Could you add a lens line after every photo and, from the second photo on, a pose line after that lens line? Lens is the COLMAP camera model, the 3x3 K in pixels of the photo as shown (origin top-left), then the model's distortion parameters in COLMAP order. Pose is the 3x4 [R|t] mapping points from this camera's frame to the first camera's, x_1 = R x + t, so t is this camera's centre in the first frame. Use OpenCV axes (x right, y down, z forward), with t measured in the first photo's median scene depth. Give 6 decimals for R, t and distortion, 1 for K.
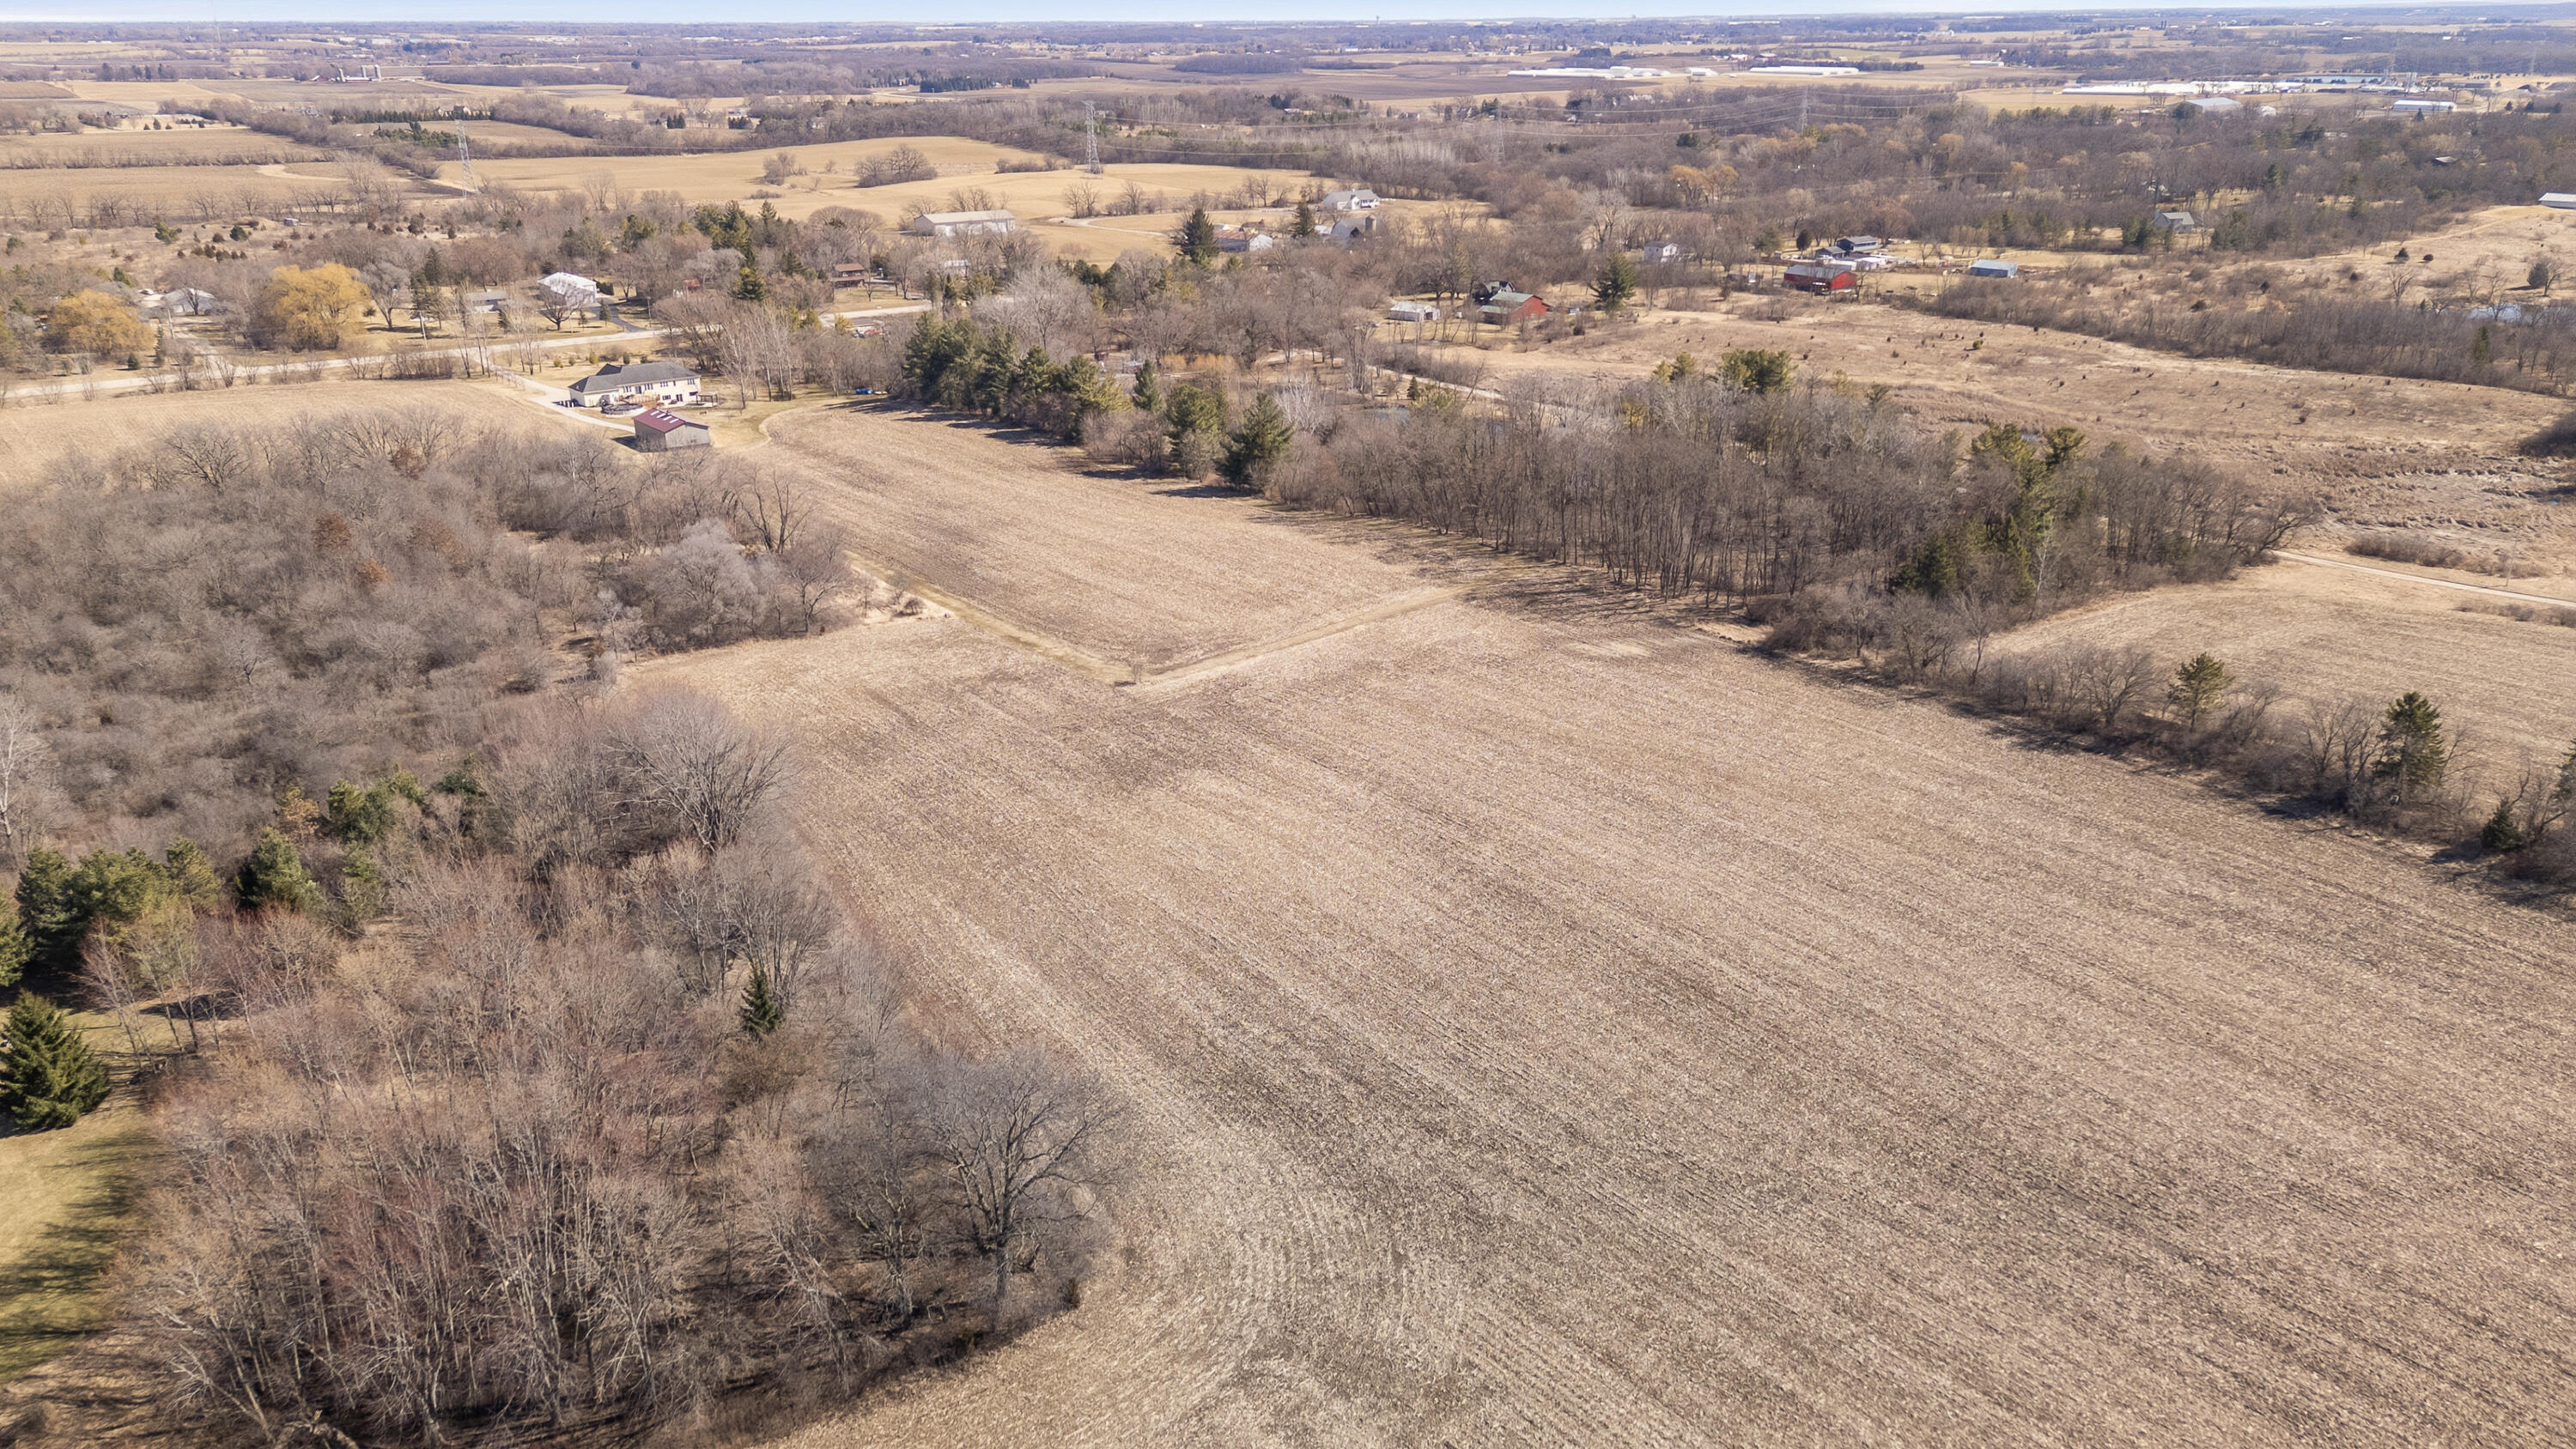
lens RADIAL K [[1892.8, 0, 1287.9], [0, 1892.8, 723.7], [0, 0, 1]] dist [0.082272, -0.077639]
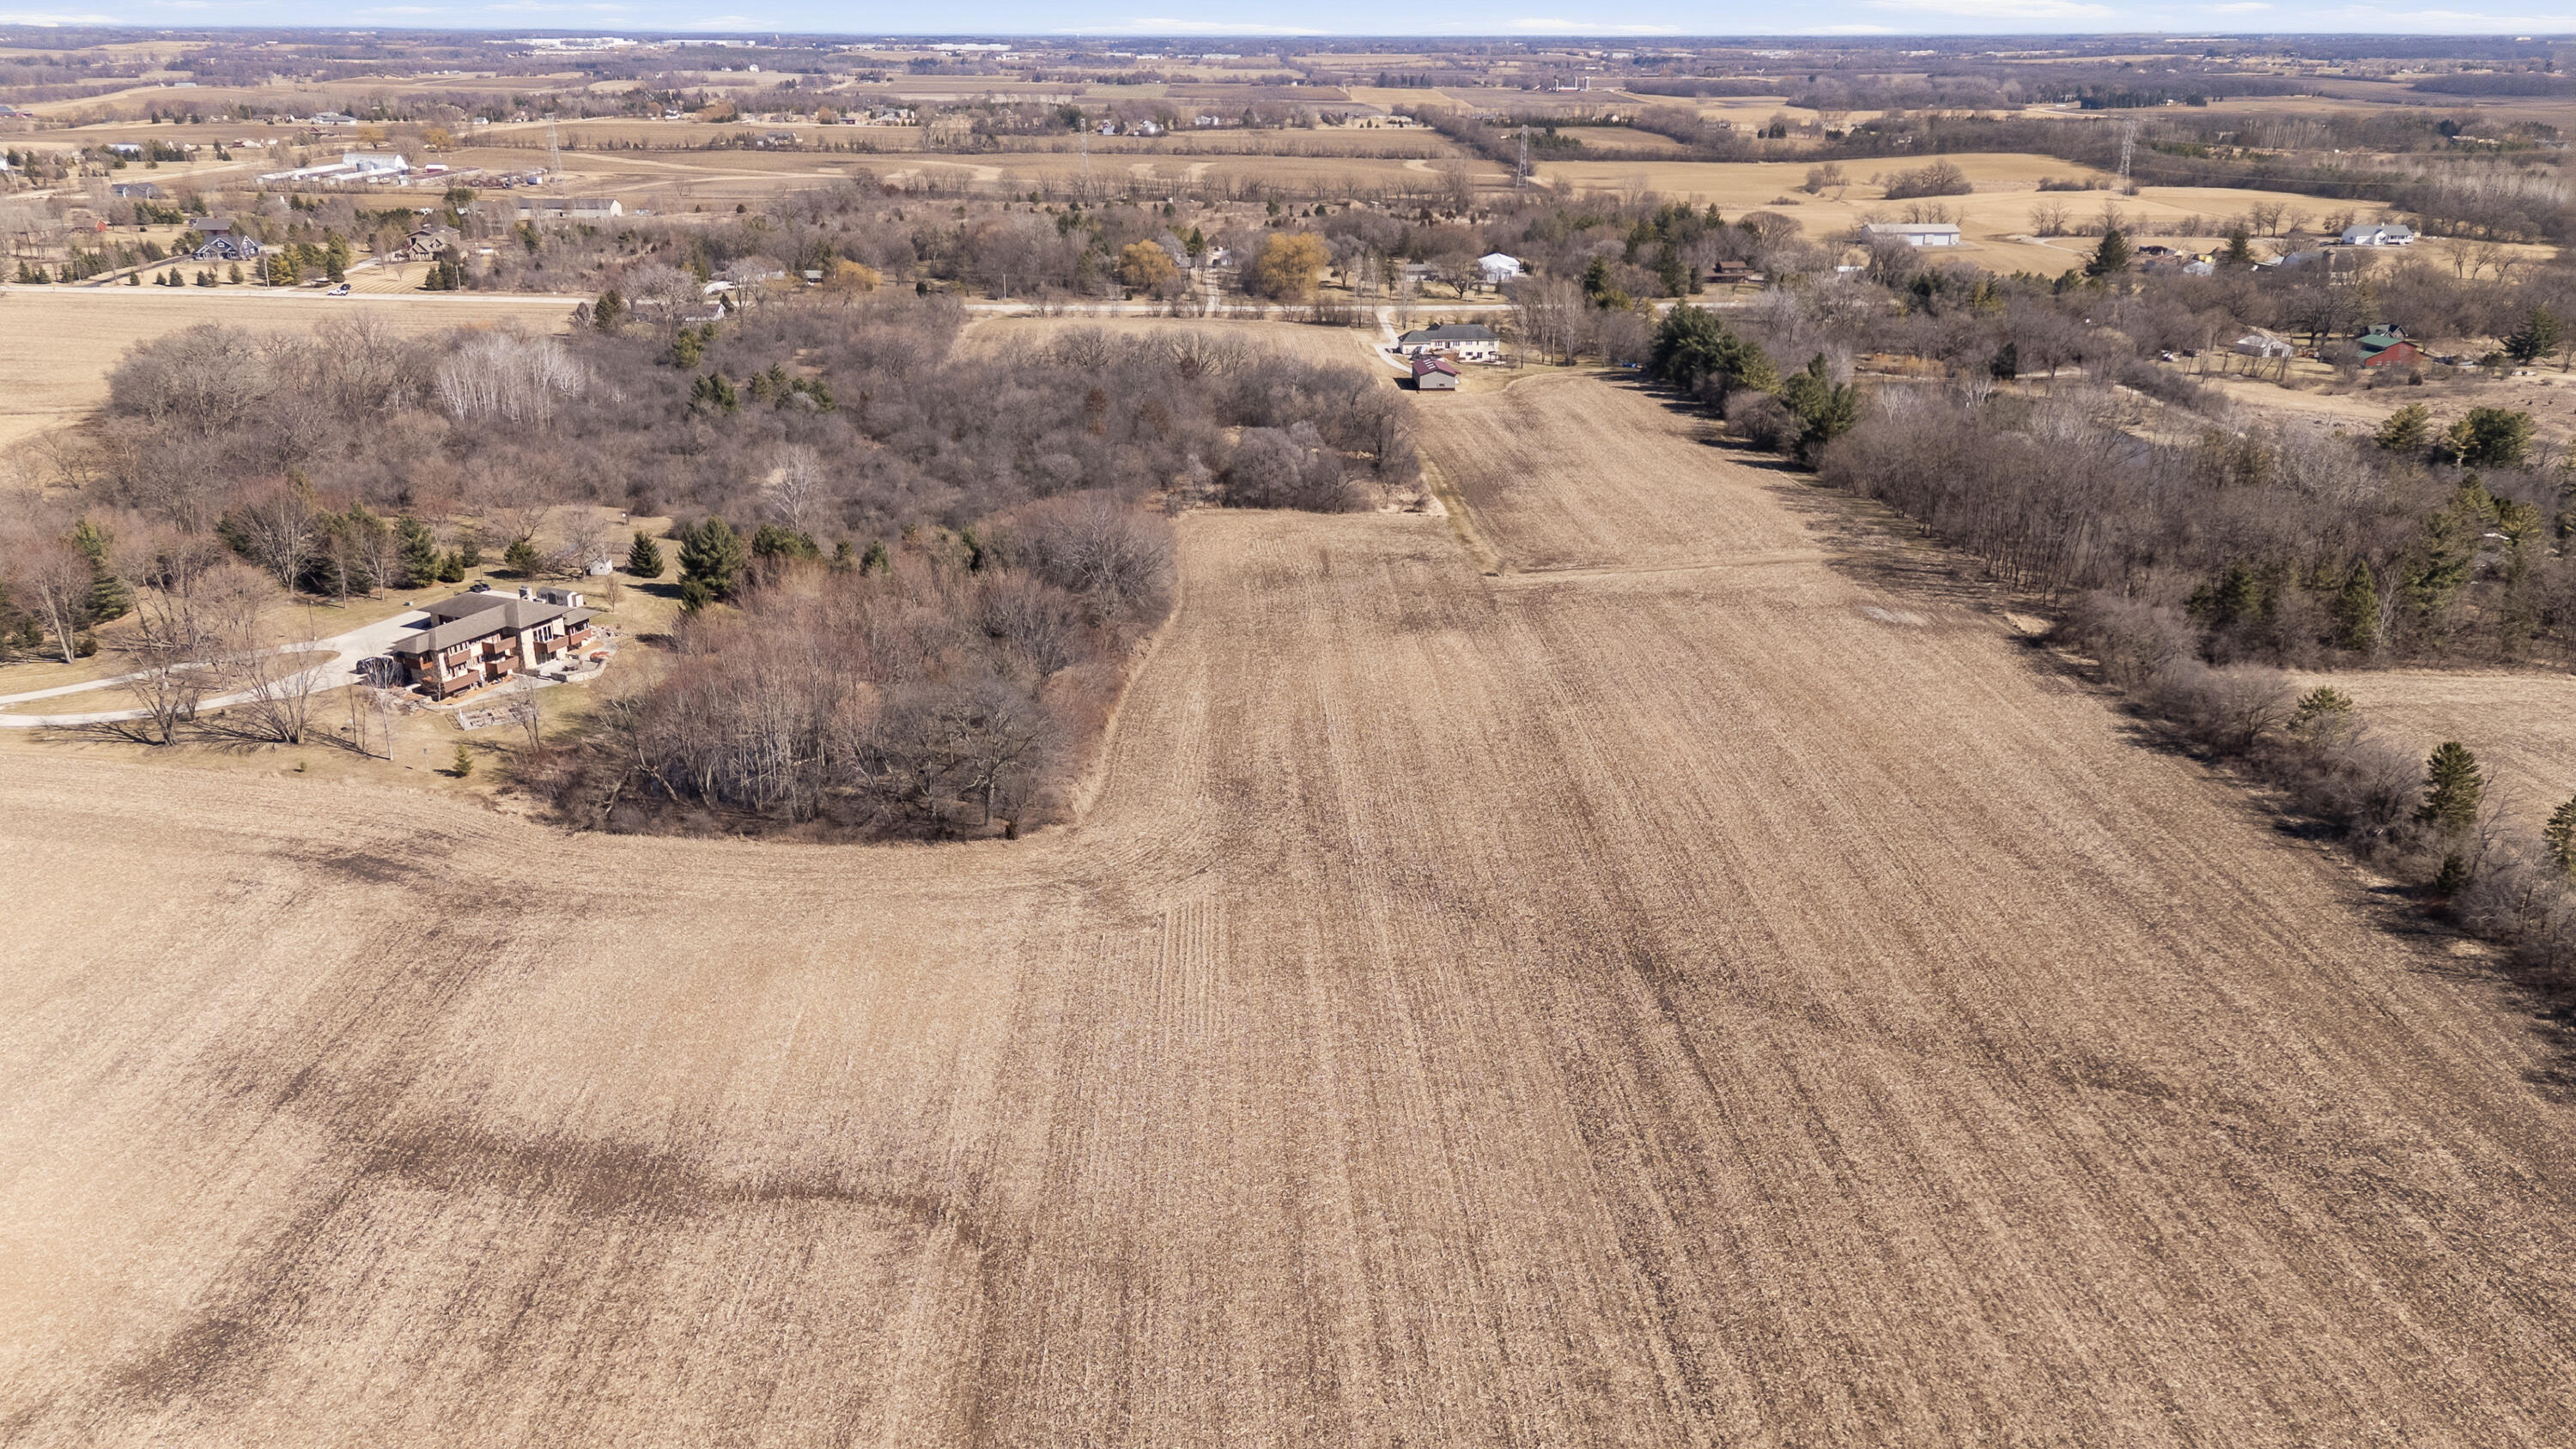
lens RADIAL K [[1892.8, 0, 1287.9], [0, 1892.8, 723.7], [0, 0, 1]] dist [0.082272, -0.077639]
pose [[0.827821, 0.201669, -0.523490, 0.130655], [-0.204765, 0.977390, 0.052725, 0.010021], [0.522287, 0.063546, 0.850399, -0.038395]]
